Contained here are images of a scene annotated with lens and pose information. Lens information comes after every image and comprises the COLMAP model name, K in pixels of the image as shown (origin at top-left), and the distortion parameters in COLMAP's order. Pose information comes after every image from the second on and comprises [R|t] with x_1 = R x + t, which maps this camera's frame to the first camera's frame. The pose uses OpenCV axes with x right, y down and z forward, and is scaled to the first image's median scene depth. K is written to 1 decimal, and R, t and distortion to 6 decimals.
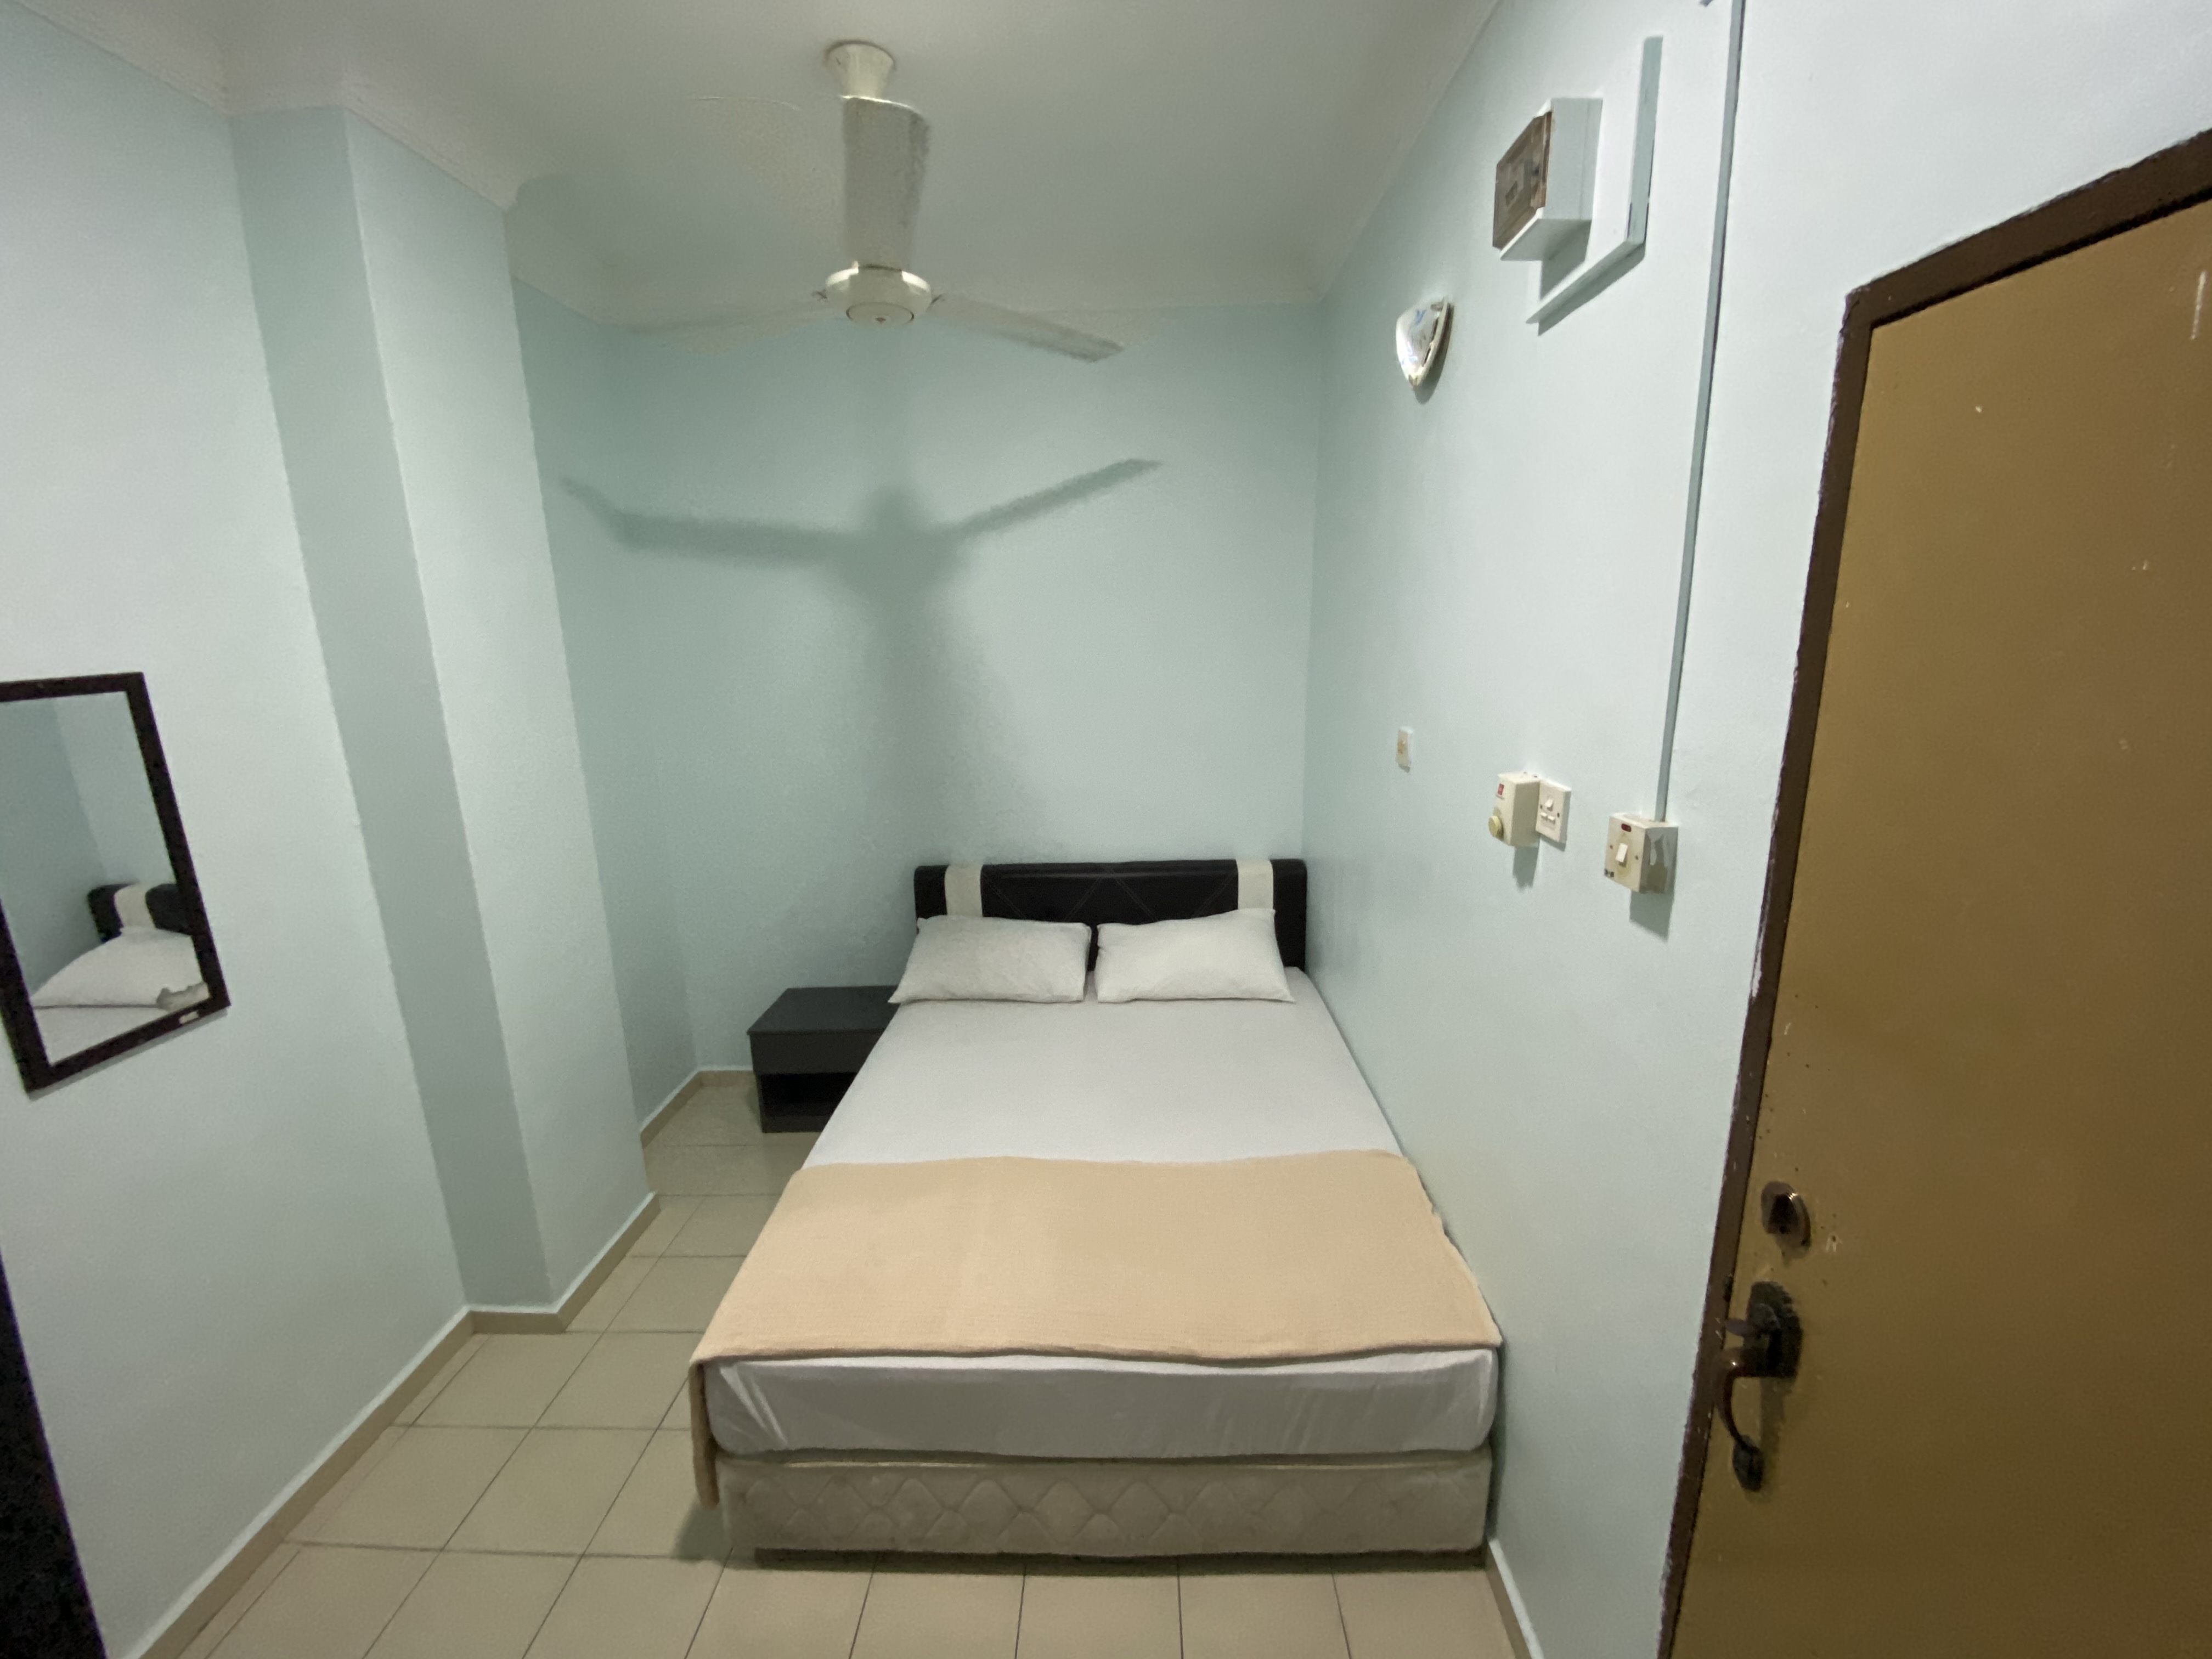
lens RADIAL K [[896.6, 0, 1106.0], [0, 896.6, 829.5], [0, 0, 1]] dist [0.010119, -0.017022]
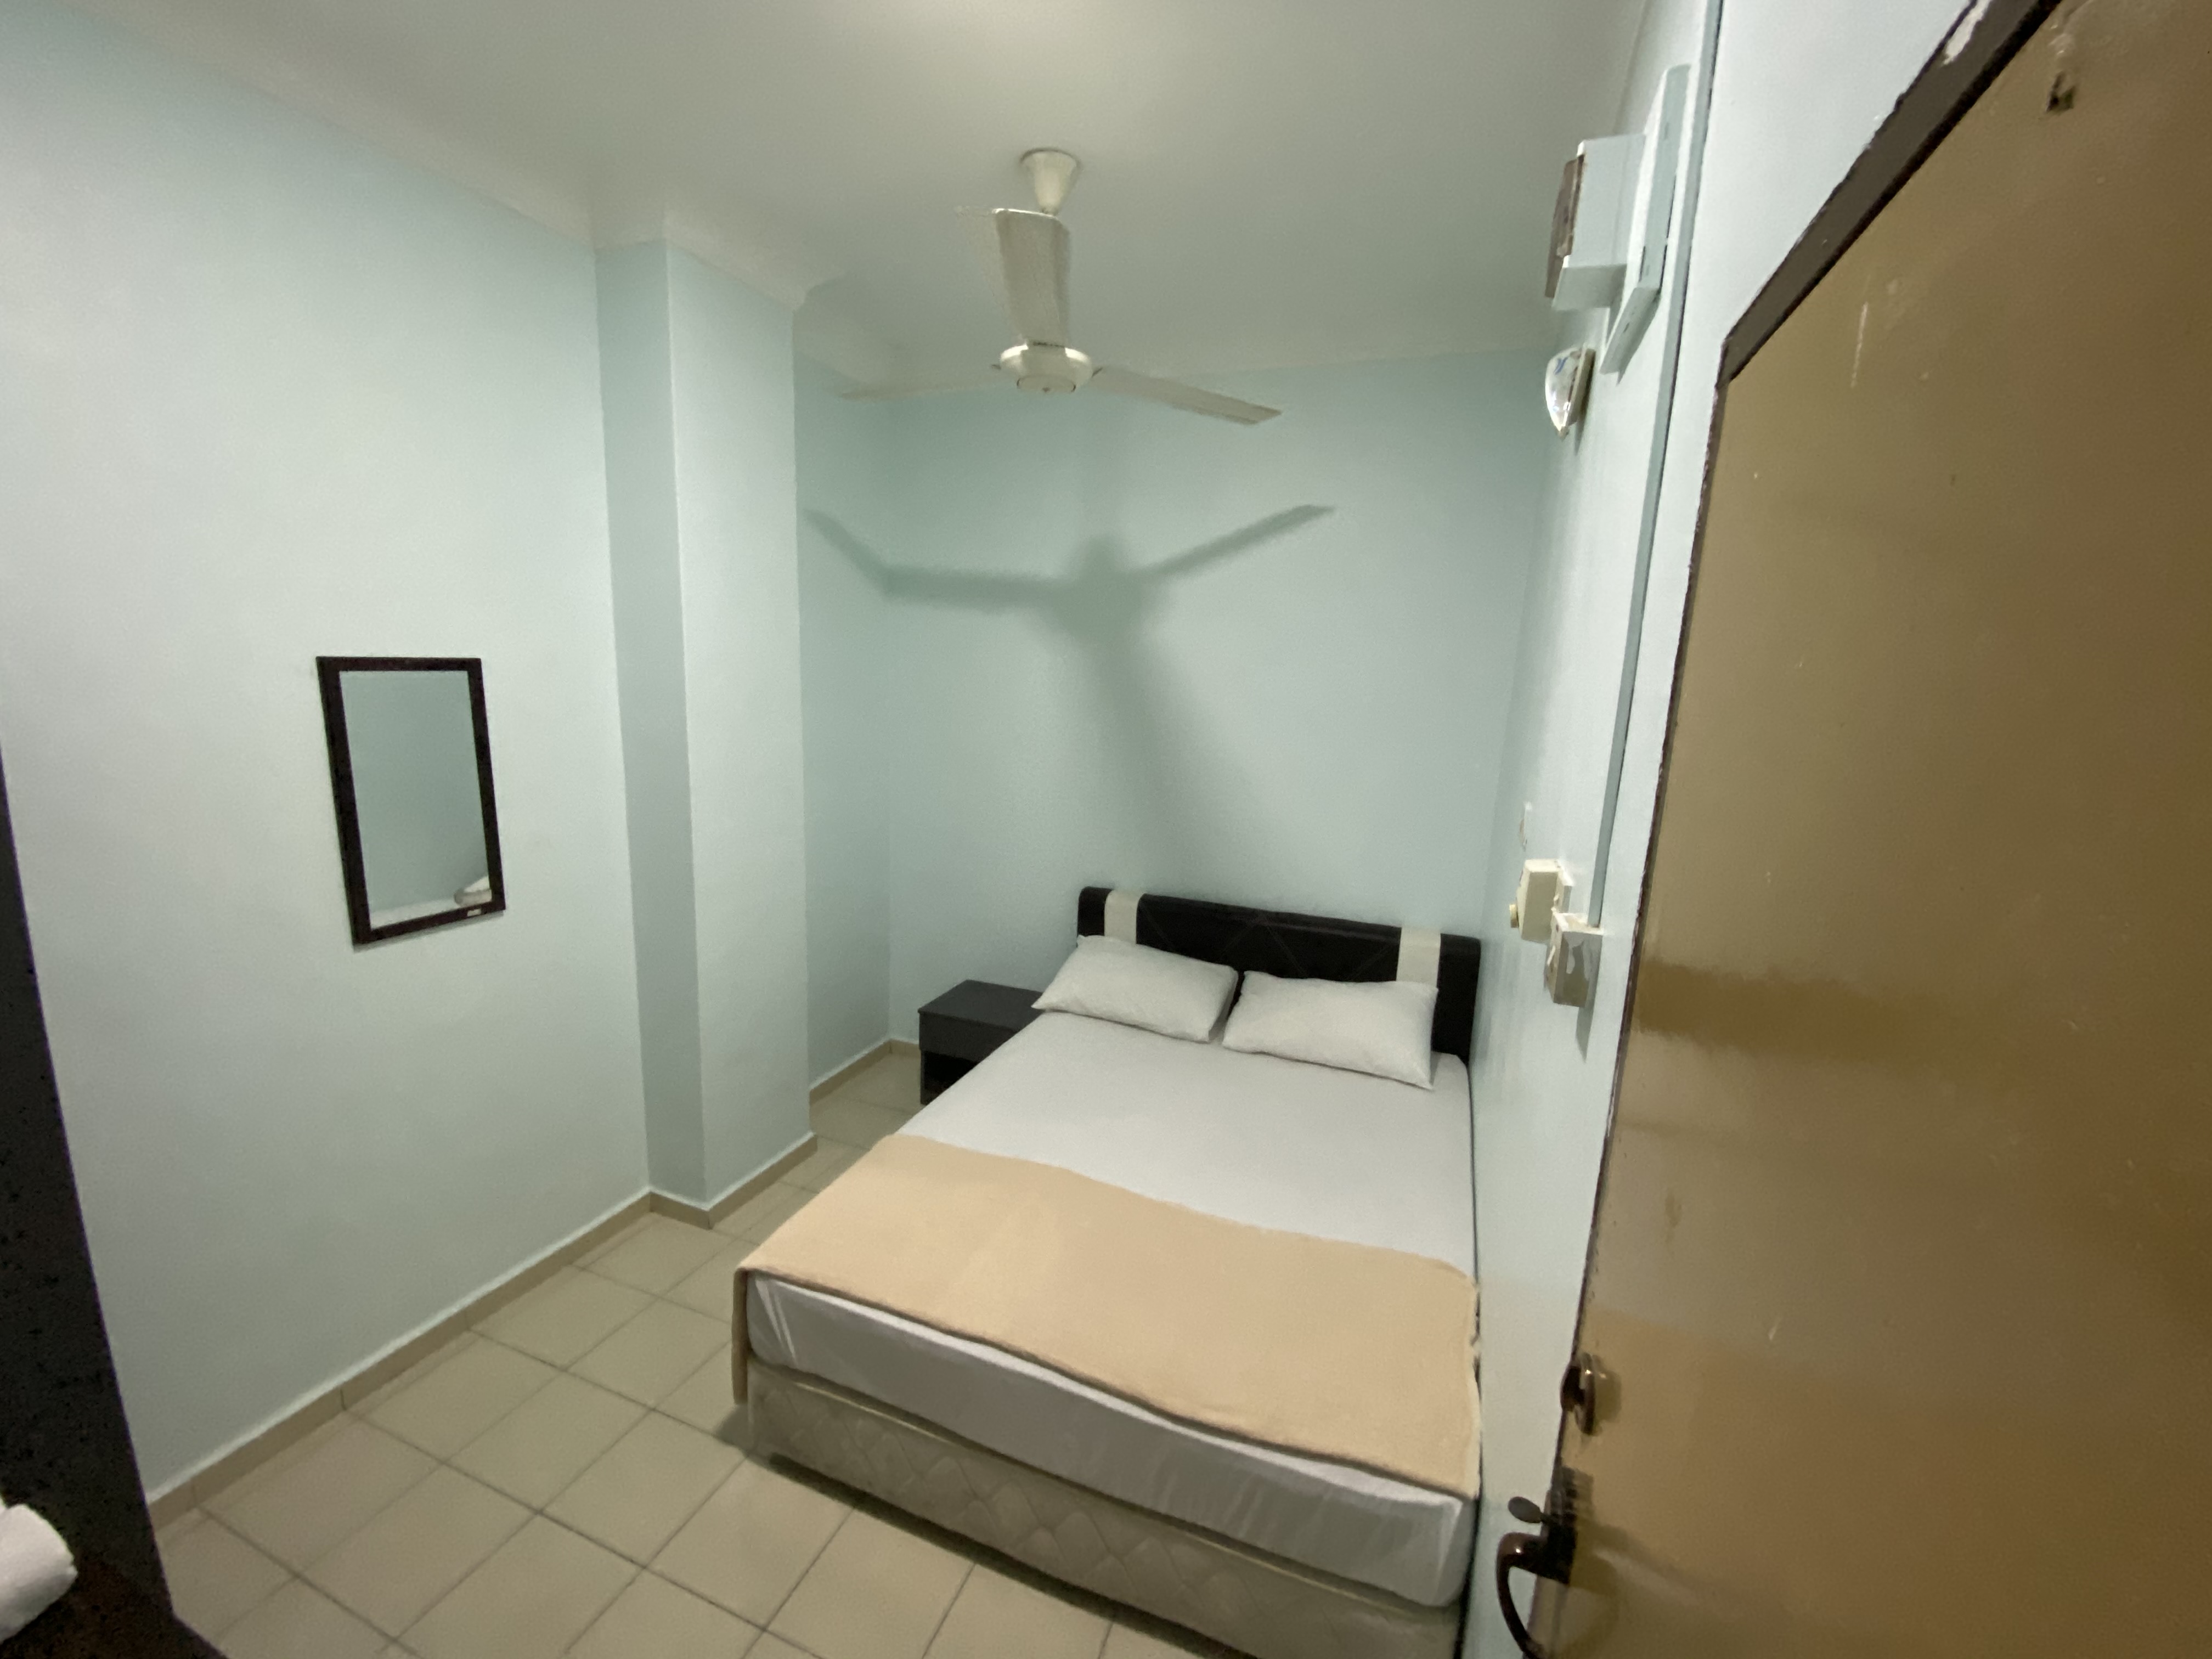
lens RADIAL K [[896.6, 0, 1106.0], [0, 896.6, 829.5], [0, 0, 1]] dist [0.010119, -0.017022]
pose [[0.938616, 0.120342, -0.323291, 0.267538], [-0.134613, 0.990653, -0.022065, -0.012157], [0.317614, 0.064230, 0.946042, 0.003147]]
